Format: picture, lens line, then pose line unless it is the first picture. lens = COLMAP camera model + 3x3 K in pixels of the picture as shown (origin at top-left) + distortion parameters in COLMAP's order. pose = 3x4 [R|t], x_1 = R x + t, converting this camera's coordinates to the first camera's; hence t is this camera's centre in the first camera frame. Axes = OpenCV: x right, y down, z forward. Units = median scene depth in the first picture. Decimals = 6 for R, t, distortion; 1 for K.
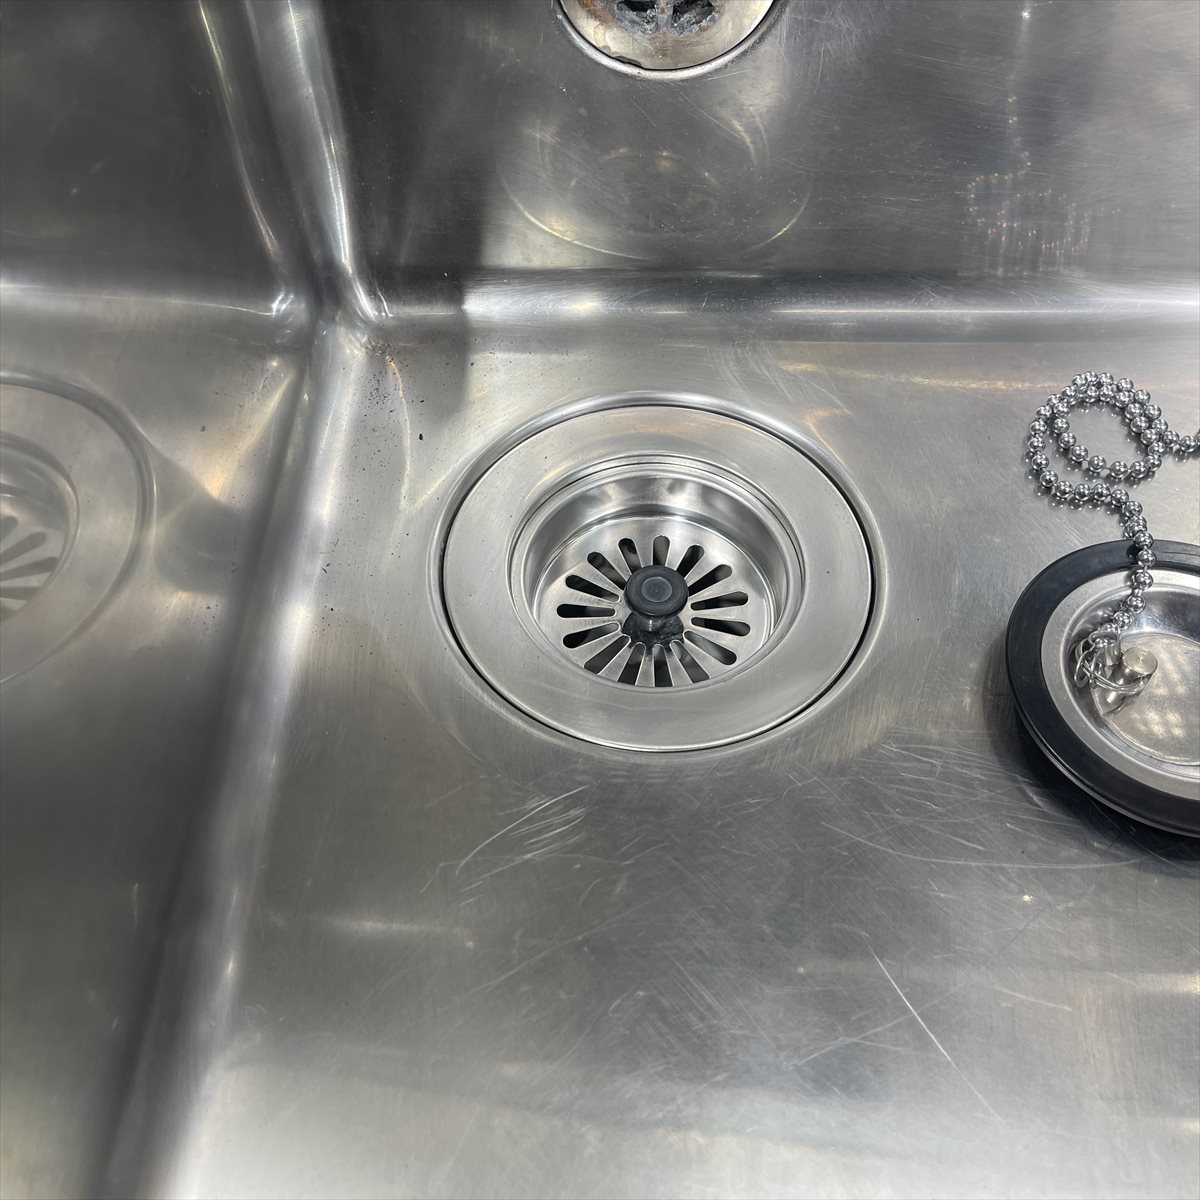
lens RADIAL K [[1220.2, 0, 597.3], [0, 1220.2, 595.2], [0, 0, 1]] dist [0.023593, 0.000000]
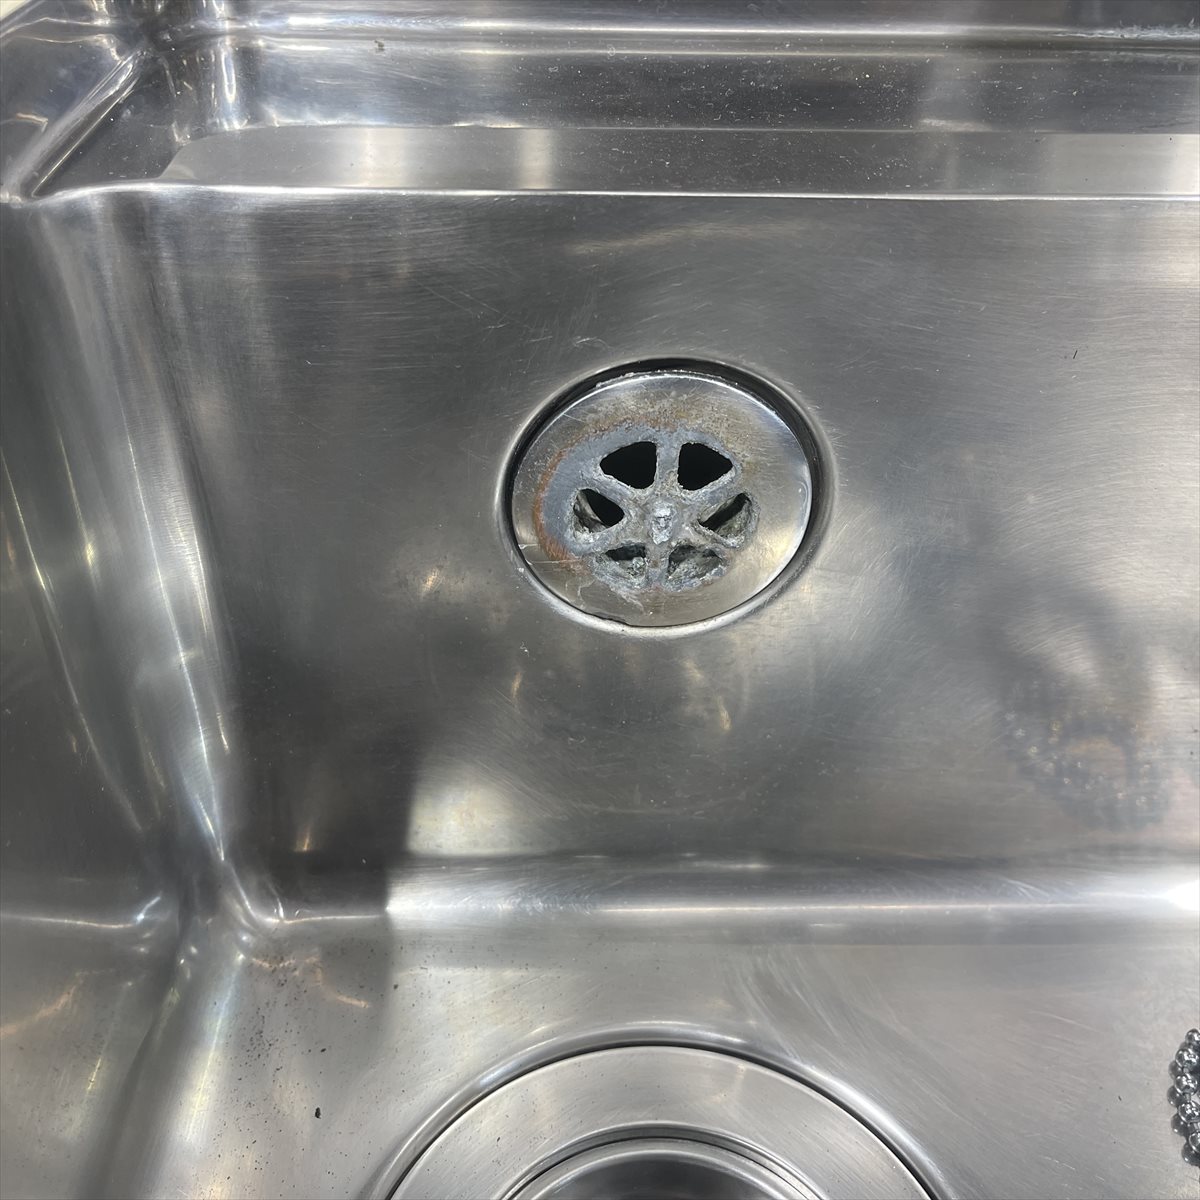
lens RADIAL K [[1220.2, 0, 599.6], [0, 1220.2, 603.0], [0, 0, 1]] dist [0.023593, 0.000000]
pose [[0.998120, -0.008226, 0.060735, -0.024769], [0.026296, 0.952582, -0.303143, -0.191233], [-0.055362, 0.304170, 0.951008, 0.240902]]
